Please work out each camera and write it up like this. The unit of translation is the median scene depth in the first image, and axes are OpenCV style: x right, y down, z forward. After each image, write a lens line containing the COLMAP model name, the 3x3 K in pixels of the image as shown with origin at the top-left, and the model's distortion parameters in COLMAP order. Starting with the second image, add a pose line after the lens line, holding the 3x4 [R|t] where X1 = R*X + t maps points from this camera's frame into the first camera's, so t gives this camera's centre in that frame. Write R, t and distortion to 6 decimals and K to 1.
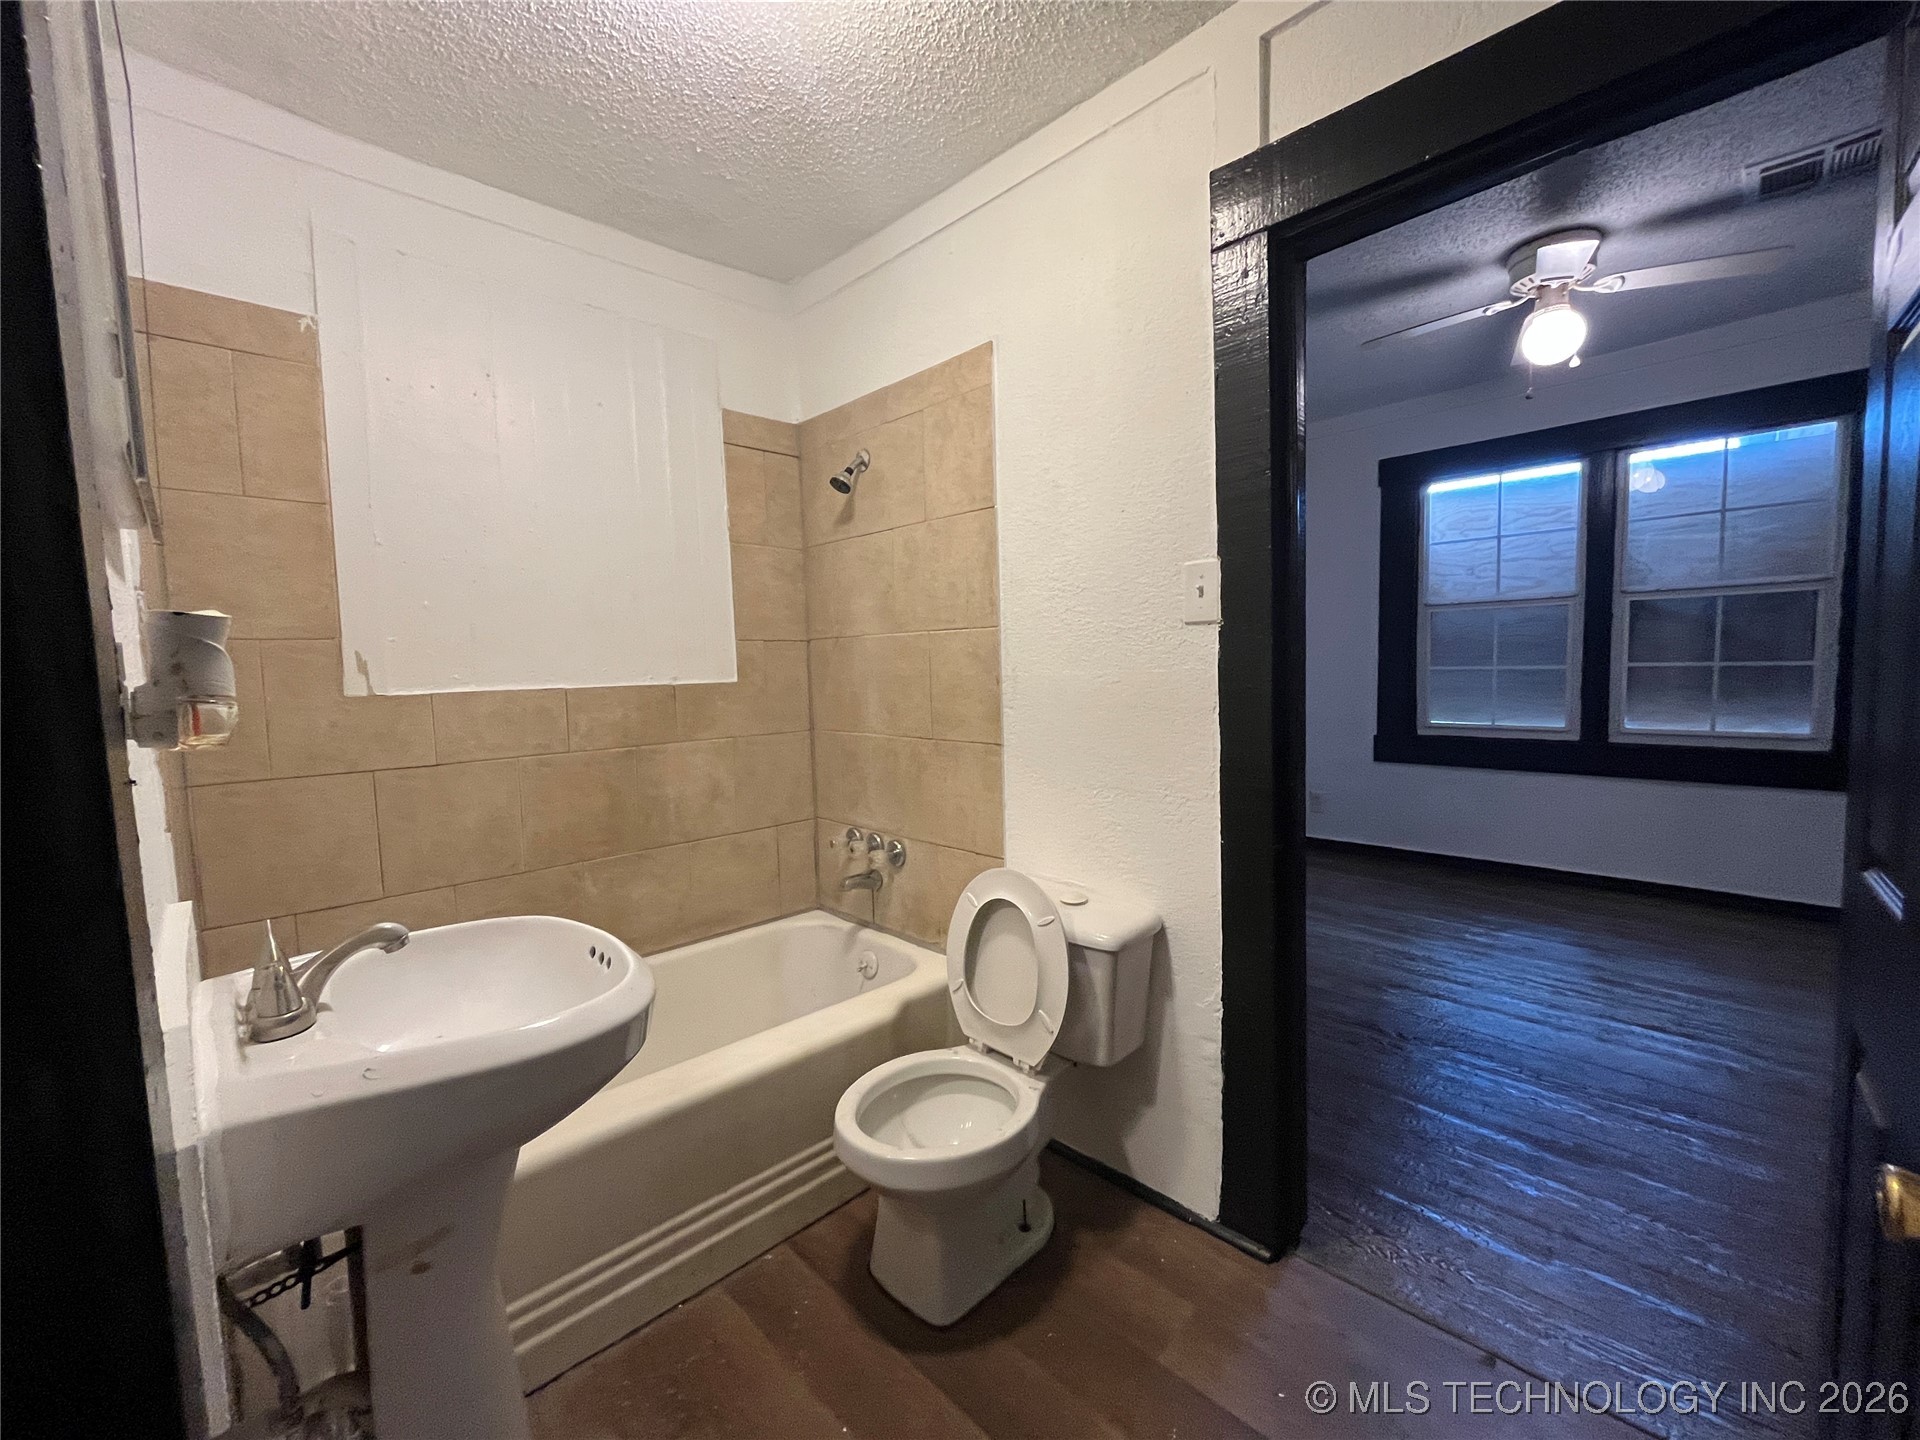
lens RADIAL K [[772.2, 0, 953.8], [0, 772.2, 719.3], [0, 0, 1]] dist [-0.004181, -0.000376]
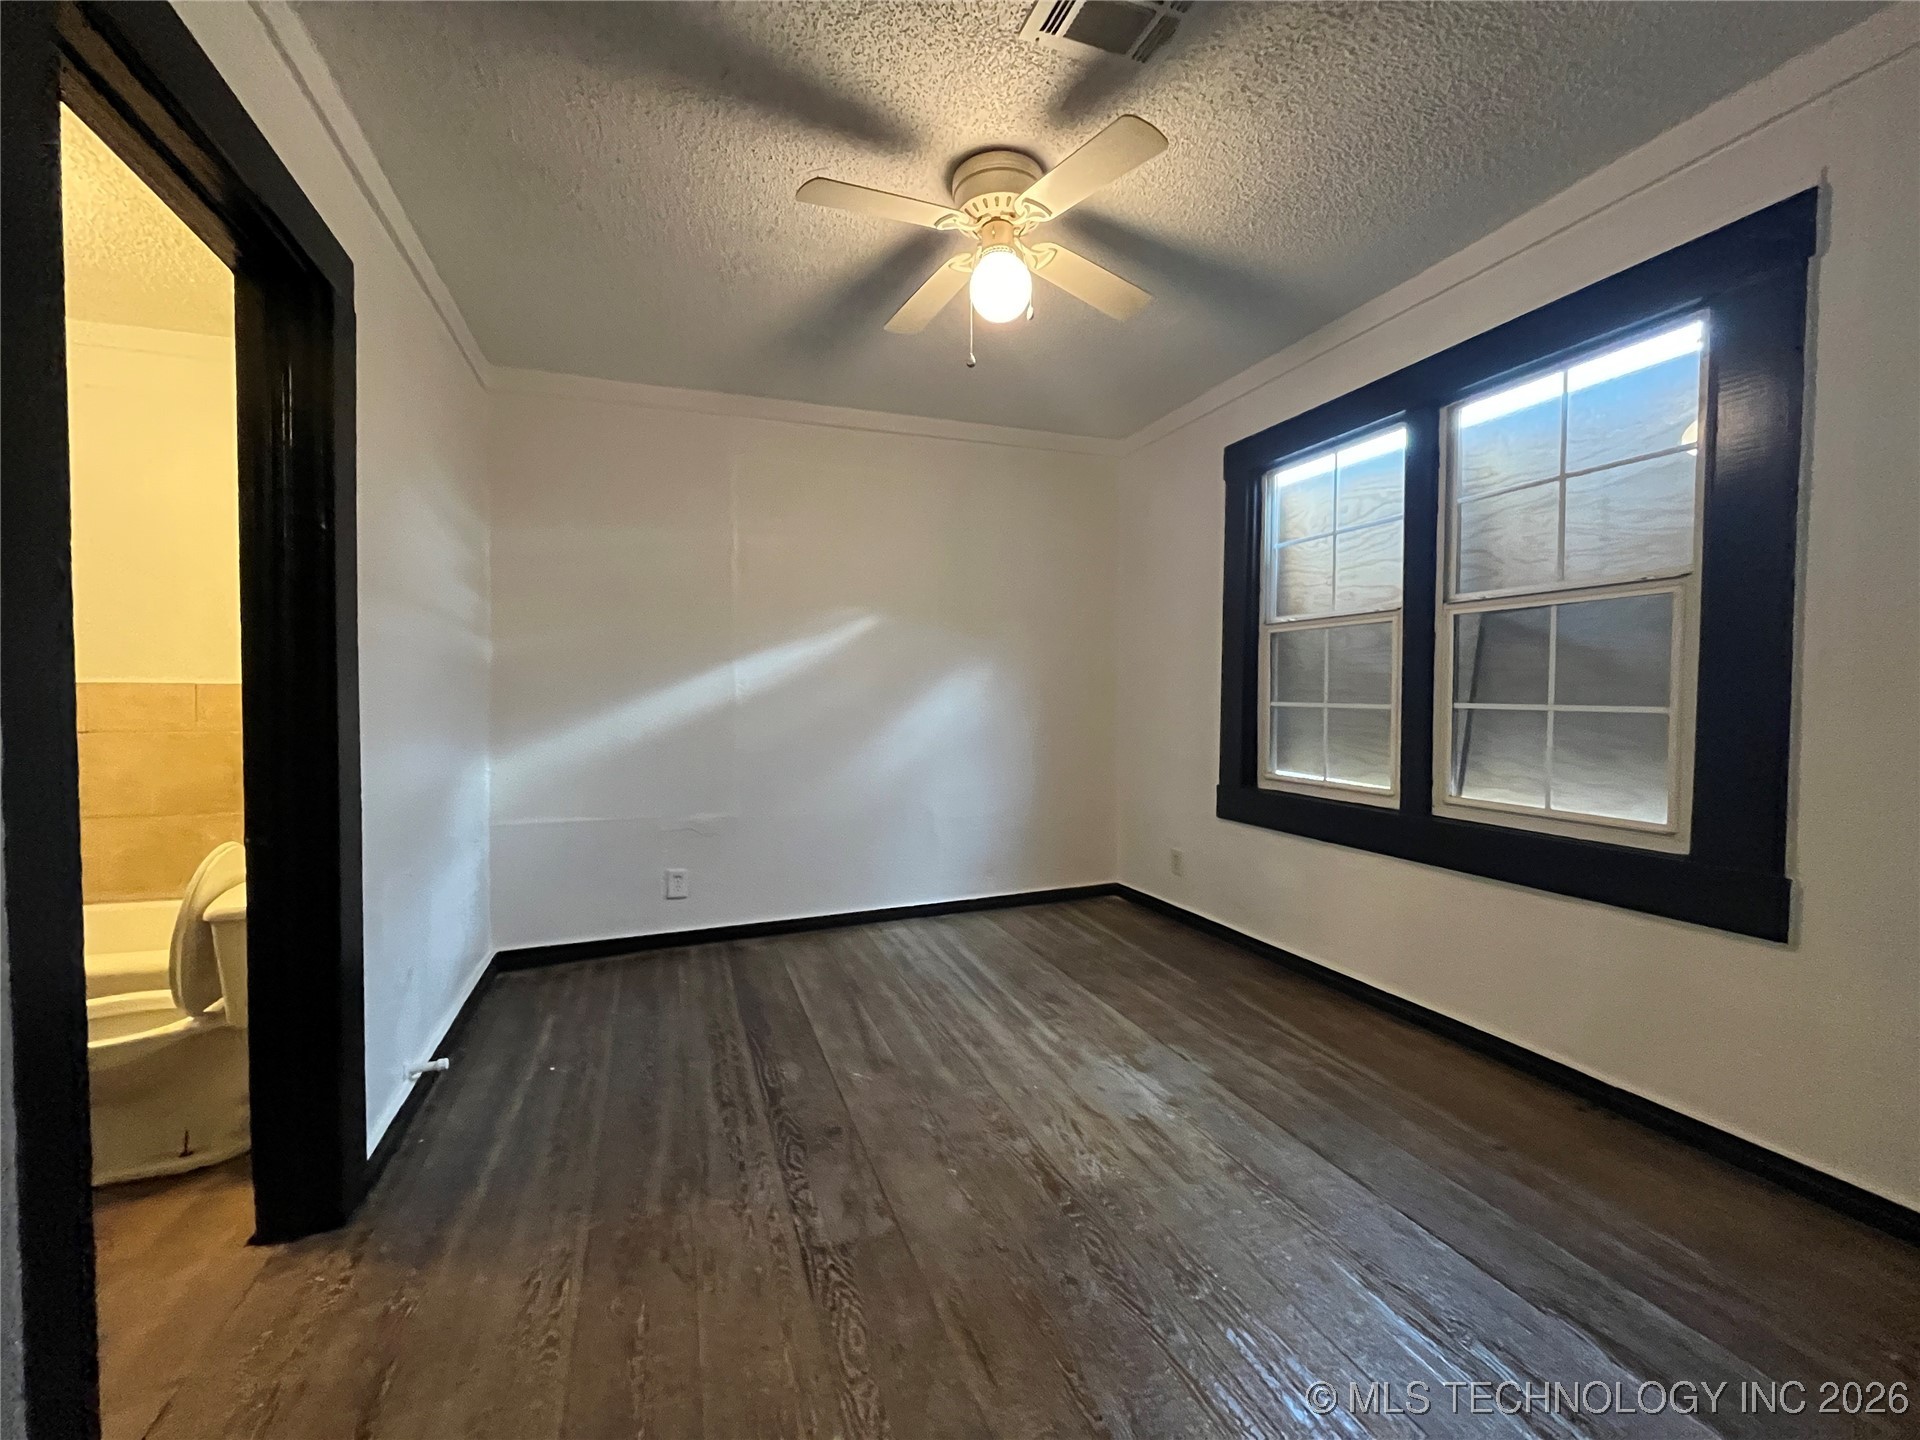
lens RADIAL K [[772.2, 0, 953.8], [0, 772.2, 719.3], [0, 0, 1]] dist [-0.004181, -0.000376]
pose [[0.913750, 0.043837, -0.403904, 1.090841], [-0.059588, 0.997871, -0.026503, -0.019305], [0.401882, 0.048285, 0.914417, 0.261977]]
